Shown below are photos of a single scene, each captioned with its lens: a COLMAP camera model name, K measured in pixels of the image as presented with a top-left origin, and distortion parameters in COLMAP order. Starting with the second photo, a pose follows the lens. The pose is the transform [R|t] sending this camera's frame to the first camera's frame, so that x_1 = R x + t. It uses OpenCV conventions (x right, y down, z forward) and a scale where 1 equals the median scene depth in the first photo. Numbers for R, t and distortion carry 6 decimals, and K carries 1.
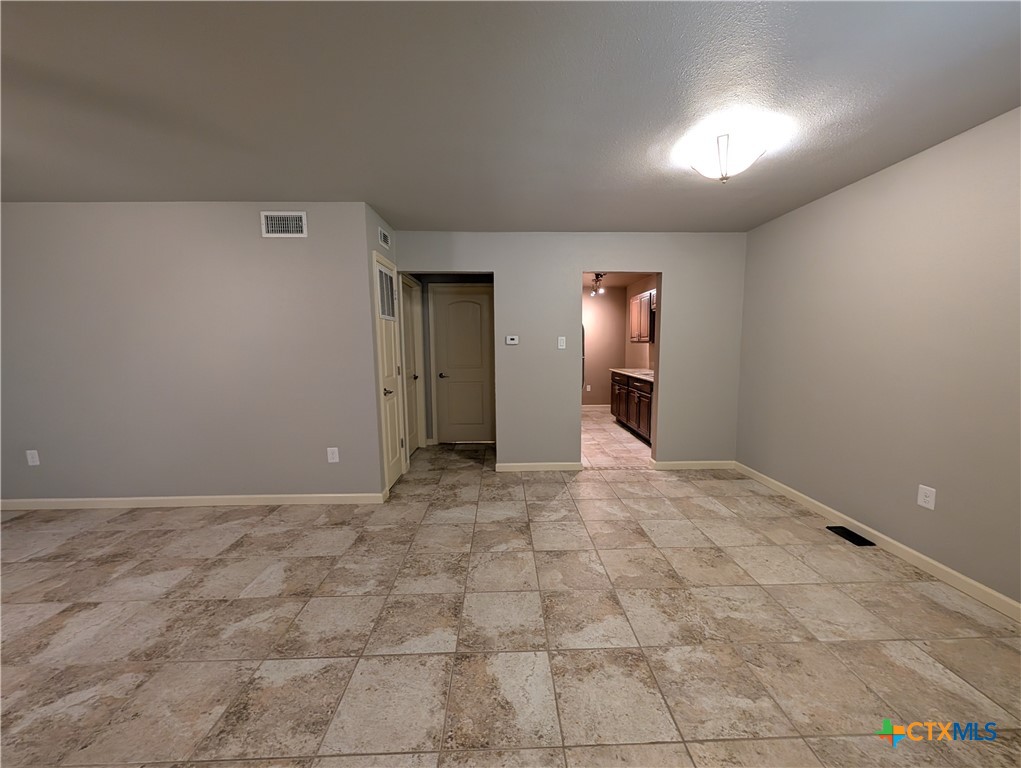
lens RADIAL K [[385.5, 0, 512.7], [0, 385.5, 385.6], [0, 0, 1]] dist [-0.000694, 0.000377]
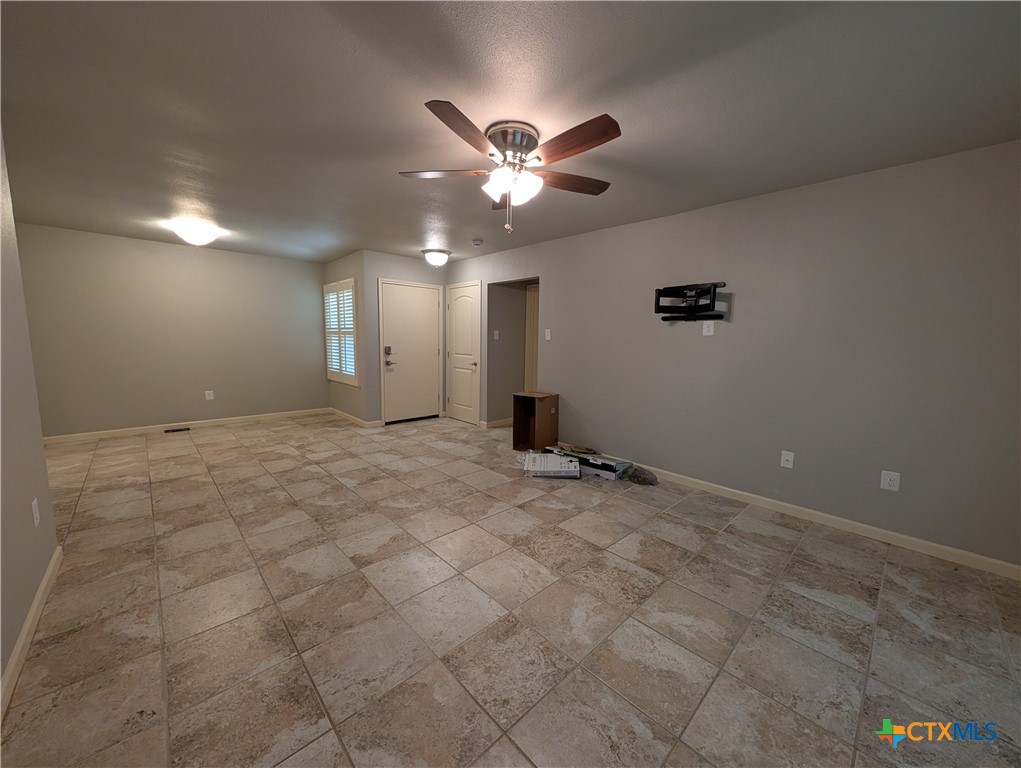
lens RADIAL K [[385.5, 0, 511.9], [0, 385.5, 384.3], [0, 0, 1]] dist [-0.000694, 0.000377]
pose [[-0.671126, -0.096123, 0.735085, -1.508248], [0.064982, 0.980114, 0.187492, -0.081031], [-0.738490, 0.173598, -0.651534, 0.902999]]
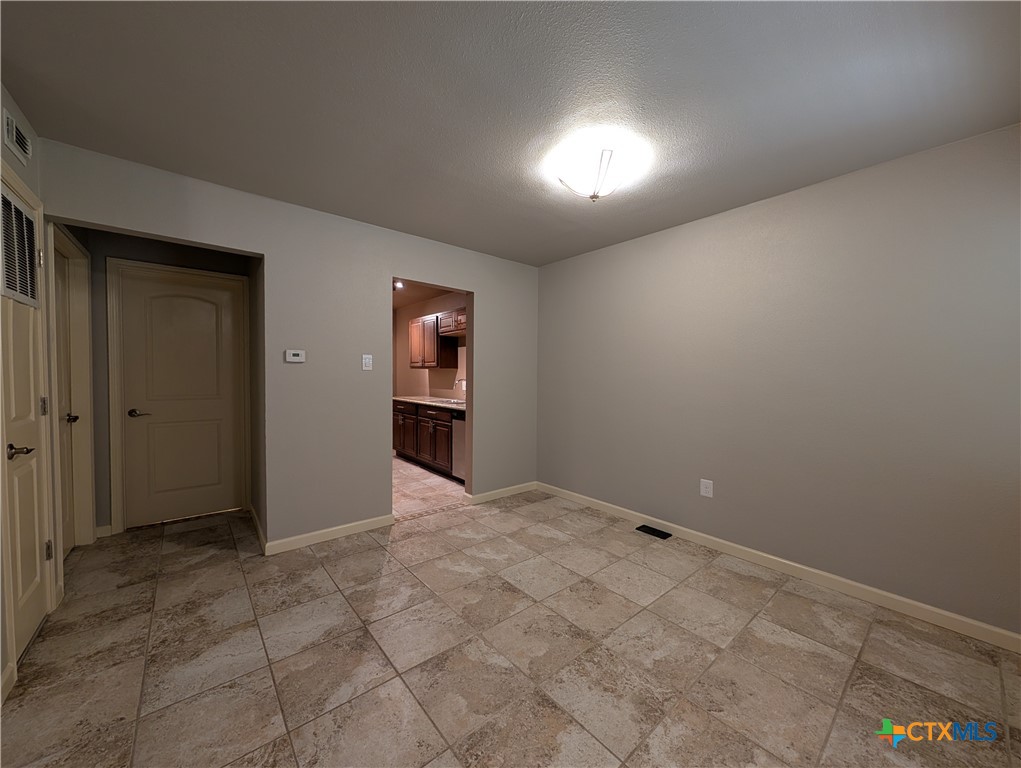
lens RADIAL K [[385.5, 0, 513.0], [0, 385.5, 384.4], [0, 0, 1]] dist [-0.000694, 0.000377]
pose [[0.782119, -0.001519, 0.623127, -0.171205], [0.051774, 0.996698, -0.062555, -0.004587], [-0.620975, 0.081188, 0.779615, 0.292825]]
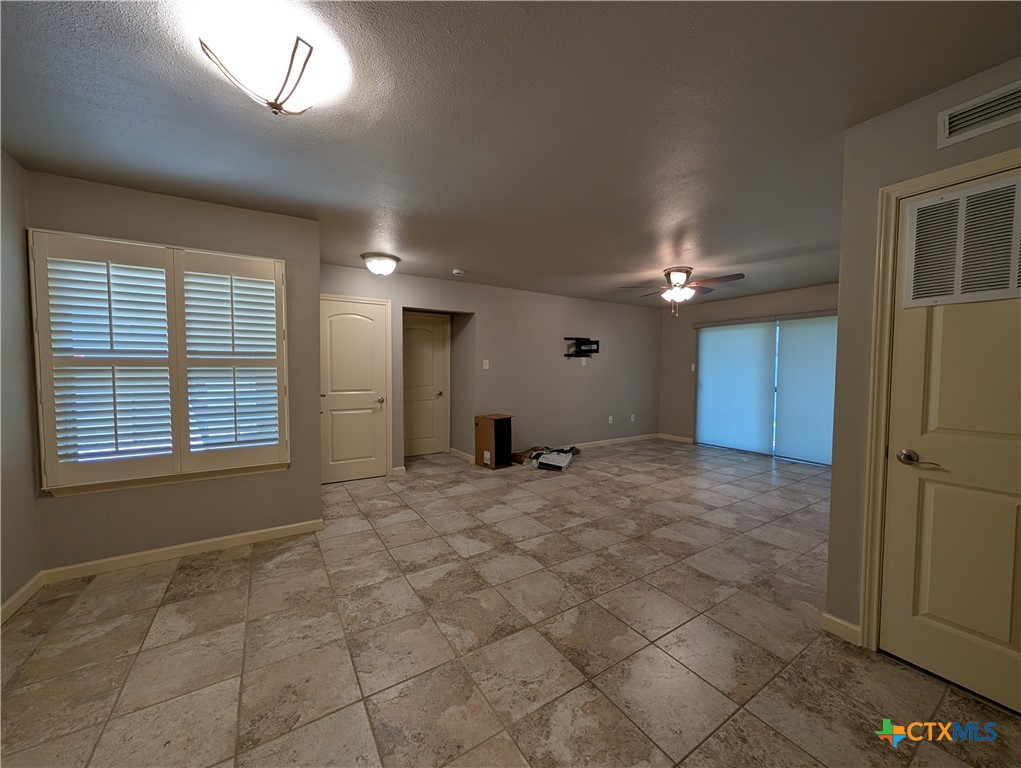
lens RADIAL K [[385.5, 0, 512.0], [0, 385.5, 386.0], [0, 0, 1]] dist [-0.000694, 0.000377]
pose [[-0.859010, 0.026252, -0.511285, 0.410485], [-0.052659, 0.988857, 0.139245, -0.135016], [0.509243, 0.146536, -0.848056, 1.354896]]
